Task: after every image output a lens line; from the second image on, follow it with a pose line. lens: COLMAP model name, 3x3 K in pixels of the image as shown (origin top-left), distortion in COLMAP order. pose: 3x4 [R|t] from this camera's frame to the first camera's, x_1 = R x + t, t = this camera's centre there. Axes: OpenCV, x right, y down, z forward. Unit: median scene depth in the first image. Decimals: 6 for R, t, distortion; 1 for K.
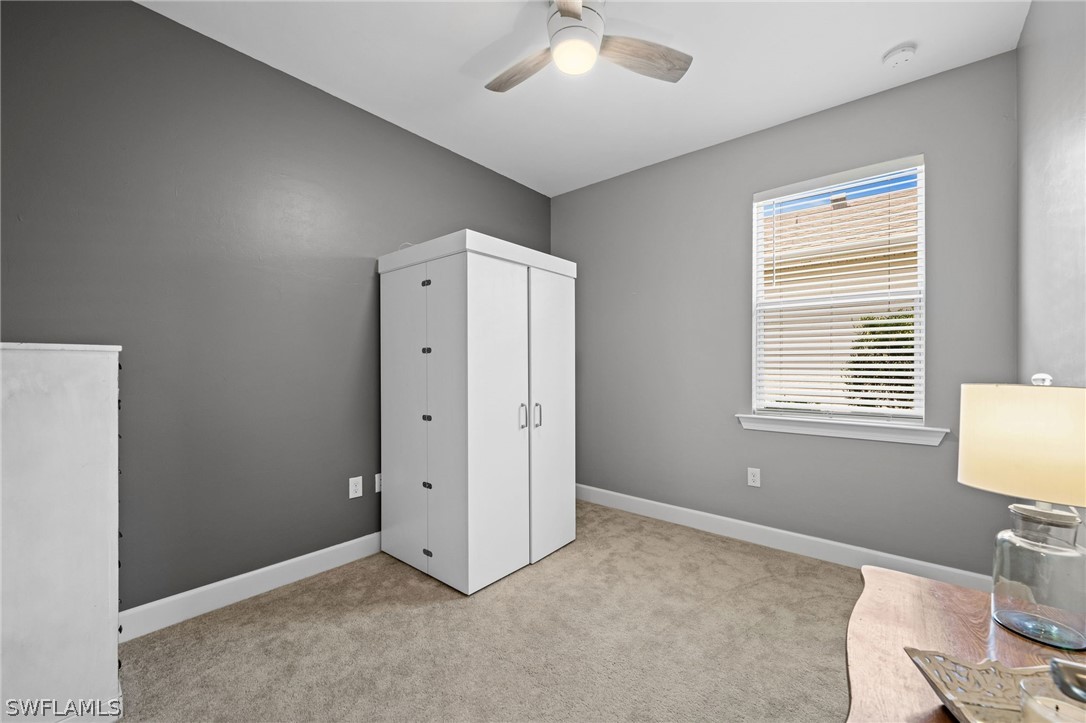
lens RADIAL K [[428.6, 0, 543.4], [0, 428.6, 361.9], [0, 0, 1]] dist [-0.007697, 0.001519]
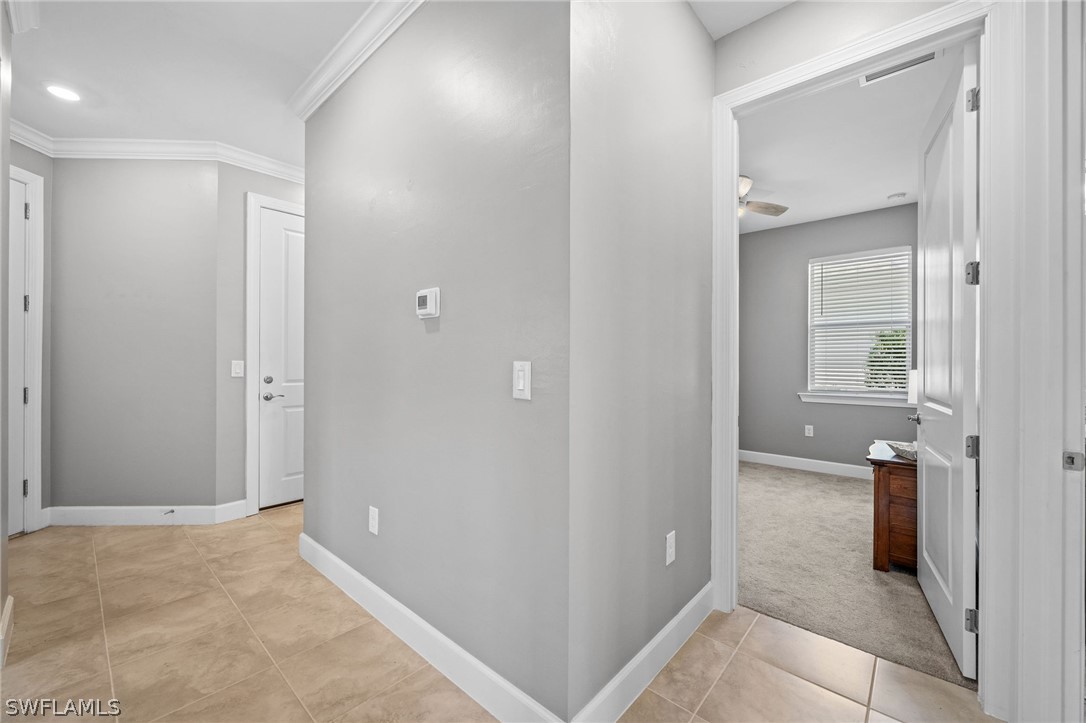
lens RADIAL K [[428.6, 0, 539.0], [0, 428.6, 358.5], [0, 0, 1]] dist [-0.007697, 0.001519]
pose [[0.999412, 0.001166, -0.034282, -0.534999], [-0.001208, 0.999999, -0.001184, -0.007319], [0.034281, 0.001224, 0.999411, -0.741075]]
